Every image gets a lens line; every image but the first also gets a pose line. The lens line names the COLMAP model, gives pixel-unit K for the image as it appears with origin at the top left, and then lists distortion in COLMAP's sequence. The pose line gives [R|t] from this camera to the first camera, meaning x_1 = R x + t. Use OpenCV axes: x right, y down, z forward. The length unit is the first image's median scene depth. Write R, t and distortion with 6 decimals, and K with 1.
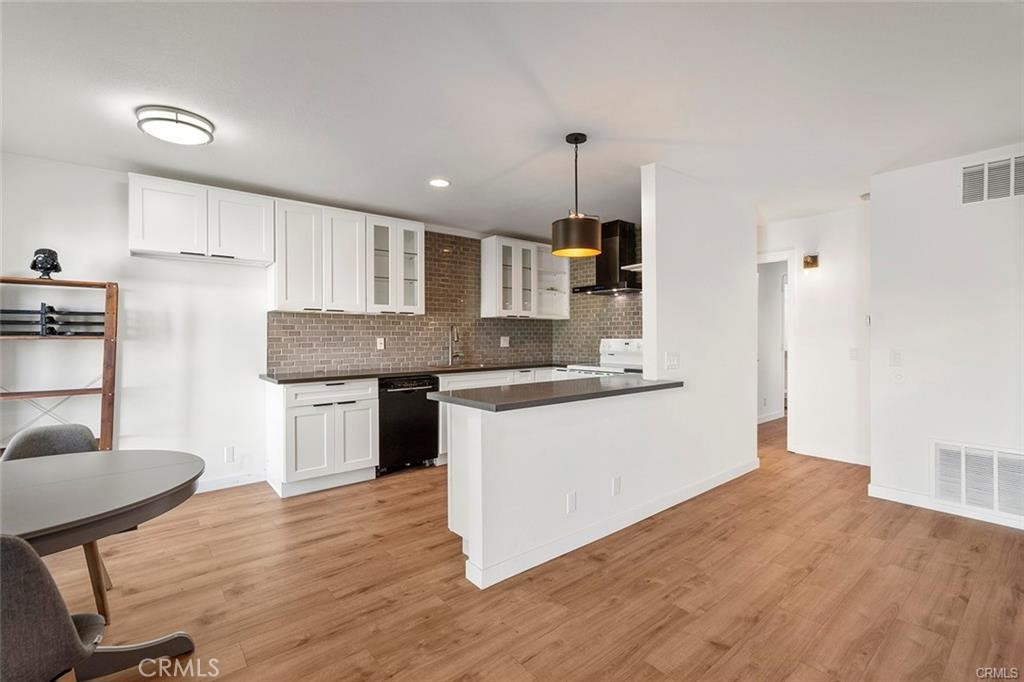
lens RADIAL K [[462.0, 0, 514.0], [0, 462.0, 337.8], [0, 0, 1]] dist [0.002353, 0.001019]
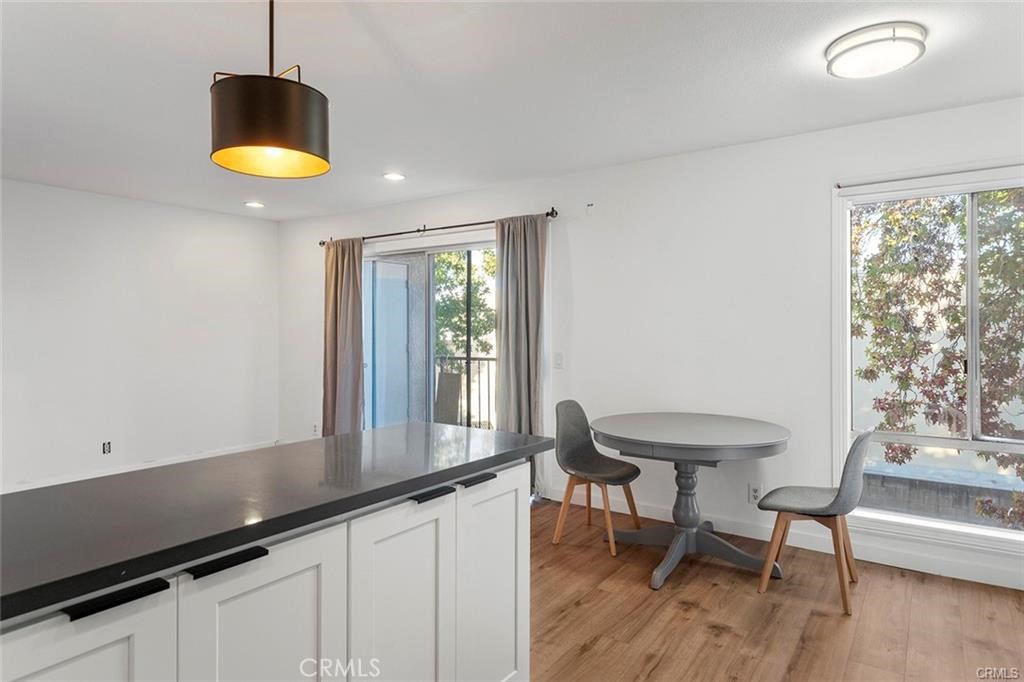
lens RADIAL K [[606.0, 0, 513.4], [0, 606.0, 329.7], [0, 0, 1]] dist [0.009026, -0.000292]
pose [[-0.962917, 0.005981, -0.269732, 0.047107], [0.004303, 0.999968, 0.006811, -0.017326], [0.269764, 0.005398, -0.962911, 1.074259]]
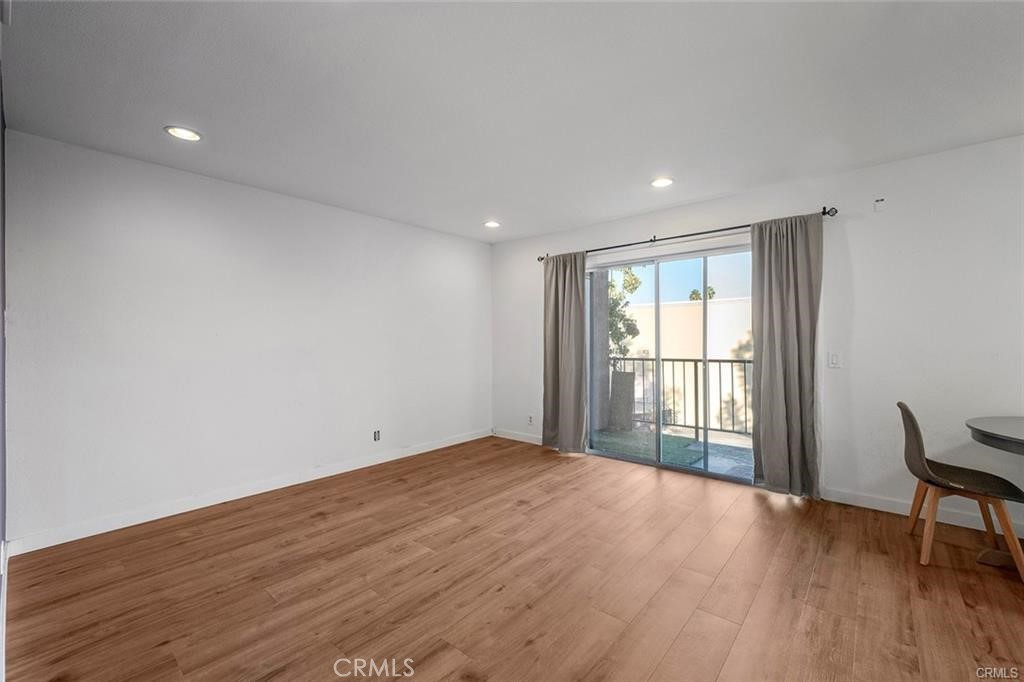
lens RADIAL K [[425.3, 0, 515.3], [0, 425.3, 339.4], [0, 0, 1]] dist [0.002642, 0.000328]
pose [[-0.984795, 0.010147, -0.173423, 0.364706], [0.009428, 0.999943, 0.004966, -0.001120], [0.173464, 0.003256, -0.984835, 0.700405]]
